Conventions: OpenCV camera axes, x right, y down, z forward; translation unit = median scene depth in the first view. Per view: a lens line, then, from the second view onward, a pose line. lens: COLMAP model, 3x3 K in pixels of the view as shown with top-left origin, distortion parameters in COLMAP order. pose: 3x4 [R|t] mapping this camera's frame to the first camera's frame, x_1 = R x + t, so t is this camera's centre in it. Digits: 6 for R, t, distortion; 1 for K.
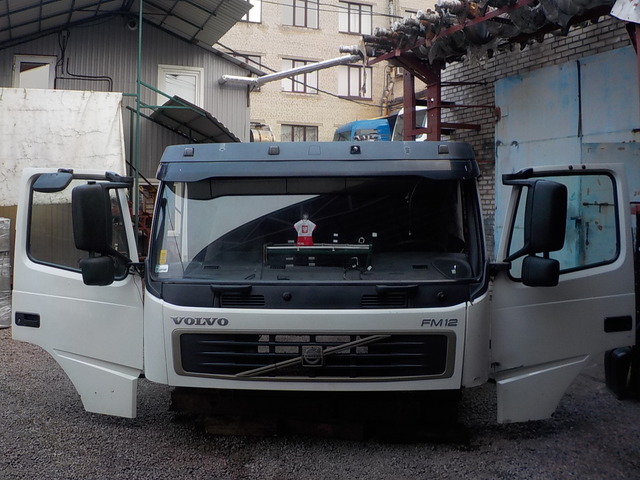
lens RADIAL K [[619.9, 0, 300.5], [0, 619.9, 238.6], [0, 0, 1]] dist [-0.200683, 0.036091]
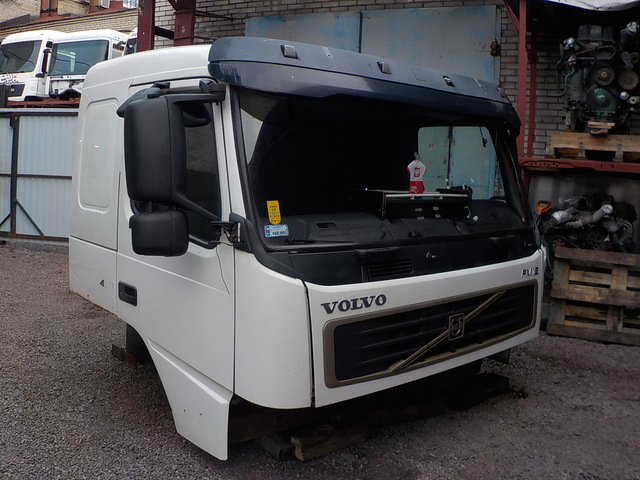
lens RADIAL K [[619.9, 0, 300.5], [0, 619.9, 238.6], [0, 0, 1]] dist [-0.200683, 0.036091]
pose [[0.721199, -0.050037, 0.690919, -0.646781], [-0.011416, 0.996394, 0.084076, 0.005209], [-0.692634, -0.068523, 0.718027, 0.528146]]
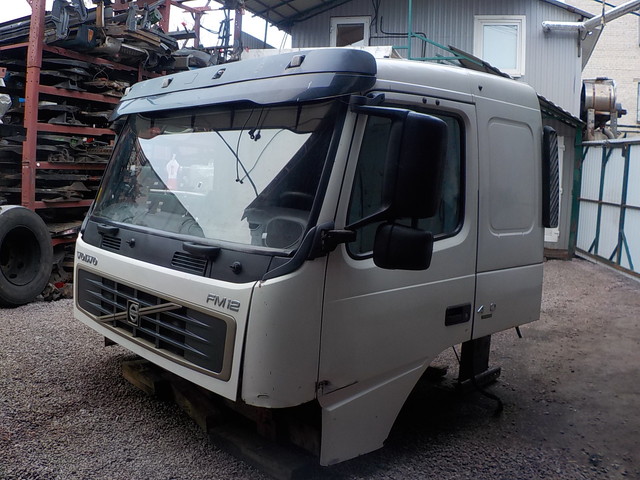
lens RADIAL K [[619.9, 0, 300.5], [0, 619.9, 238.6], [0, 0, 1]] dist [-0.200683, 0.036091]
pose [[0.725911, 0.094604, -0.681252, 0.716179], [-0.062366, 0.995469, 0.071784, 0.006490], [0.684955, -0.009622, 0.728521, 0.501379]]
